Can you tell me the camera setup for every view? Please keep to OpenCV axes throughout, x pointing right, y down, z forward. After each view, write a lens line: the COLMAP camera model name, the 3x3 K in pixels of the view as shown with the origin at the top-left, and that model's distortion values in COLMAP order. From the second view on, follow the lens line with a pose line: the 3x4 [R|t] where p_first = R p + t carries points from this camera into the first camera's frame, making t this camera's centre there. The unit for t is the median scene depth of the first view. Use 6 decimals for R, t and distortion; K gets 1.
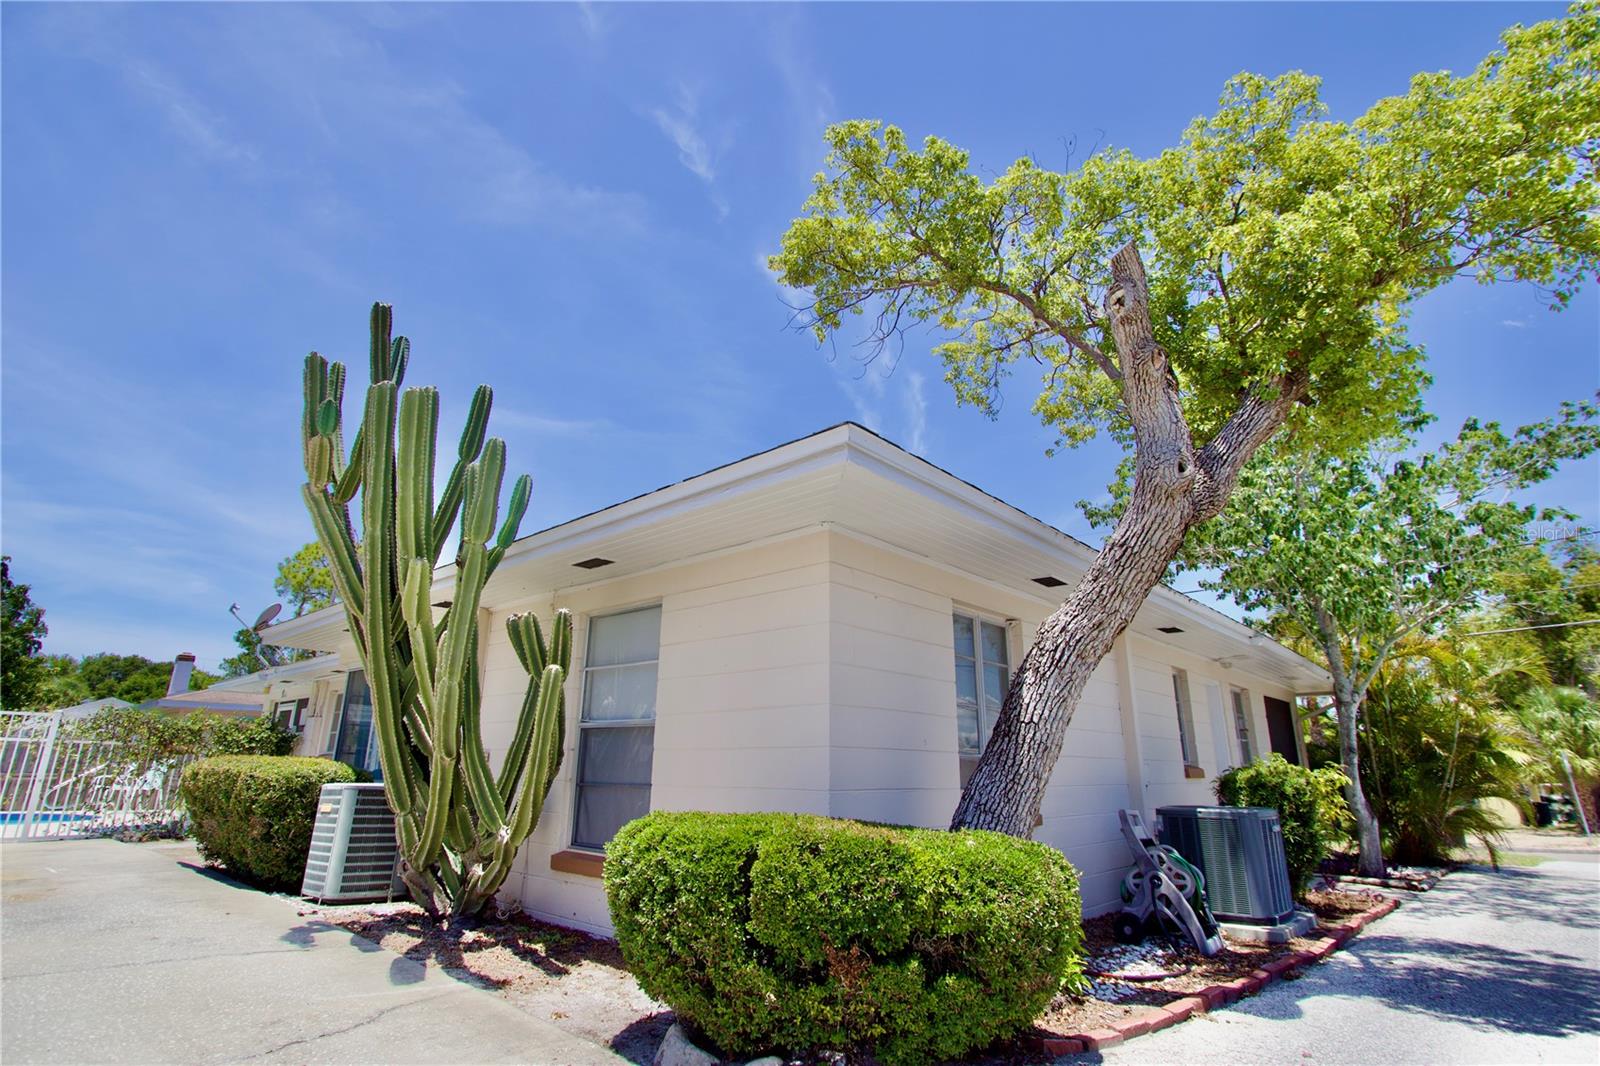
lens RADIAL K [[780.0, 0, 795.7], [0, 780.0, 525.8], [0, 0, 1]] dist [-0.018119, 0.001544]
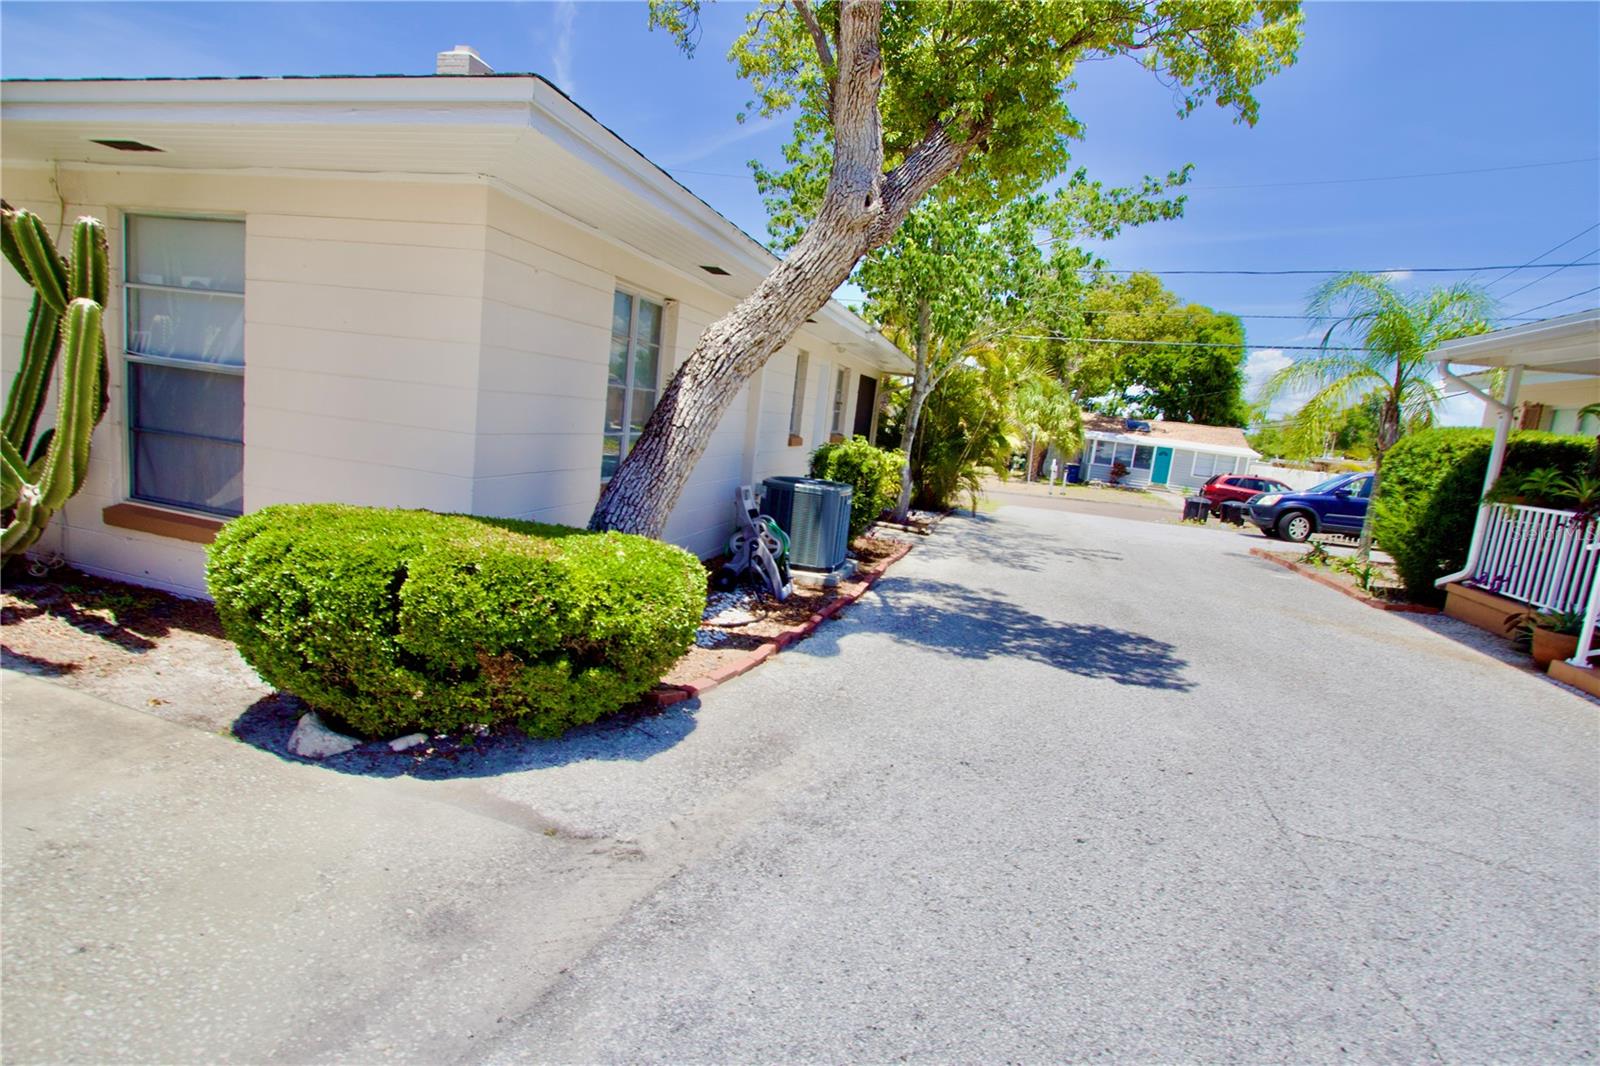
lens RADIAL K [[780.0, 0, 795.7], [0, 780.0, 525.8], [0, 0, 1]] dist [-0.018119, 0.001544]
pose [[0.886323, 0.016515, 0.462774, -0.044705], [-0.229689, 0.883440, 0.408383, -0.090160], [-0.402088, -0.468253, 0.786806, 0.044610]]
